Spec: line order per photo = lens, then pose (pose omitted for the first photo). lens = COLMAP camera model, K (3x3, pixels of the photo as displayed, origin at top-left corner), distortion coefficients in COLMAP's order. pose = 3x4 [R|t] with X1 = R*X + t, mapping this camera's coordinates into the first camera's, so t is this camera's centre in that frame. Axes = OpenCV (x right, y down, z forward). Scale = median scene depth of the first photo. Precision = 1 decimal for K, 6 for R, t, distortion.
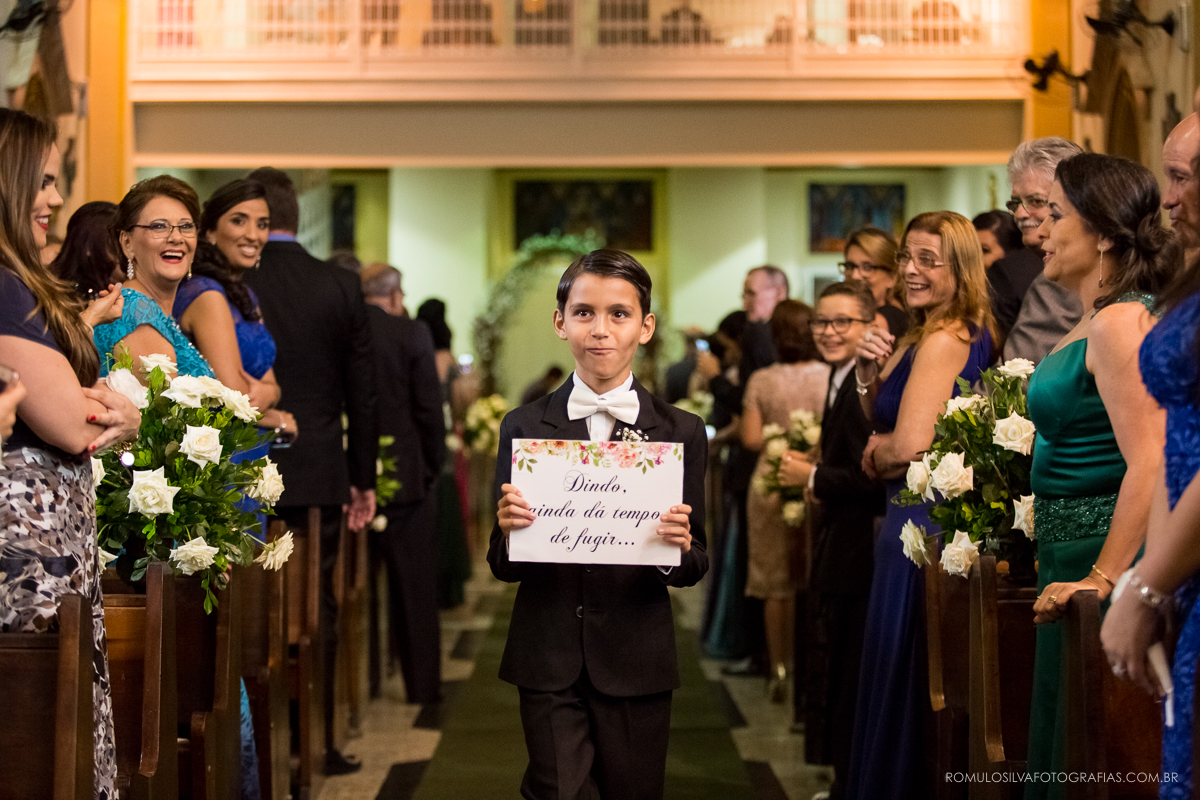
lens RADIAL K [[2264.5, 0, 603.8], [0, 2264.5, 399.3], [0, 0, 1]] dist [-0.154107, 0.000000]
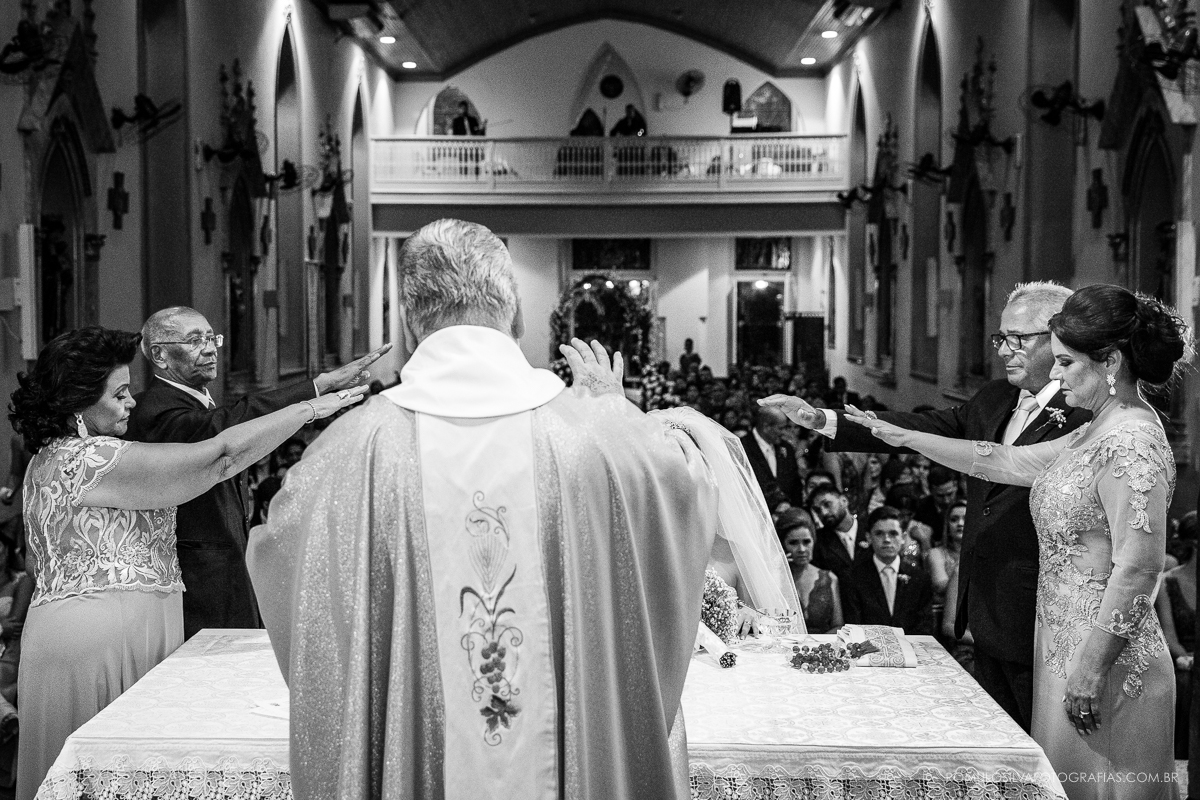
lens RADIAL K [[1640.8, 0, 591.6], [0, 1640.8, 398.3], [0, 0, 1]] dist [0.017164, 0.000000]
pose [[0.999613, 0.004647, -0.027423, 0.015021], [-0.002348, 0.996524, 0.083267, -0.090053], [0.027714, -0.083171, 0.996150, -0.409944]]
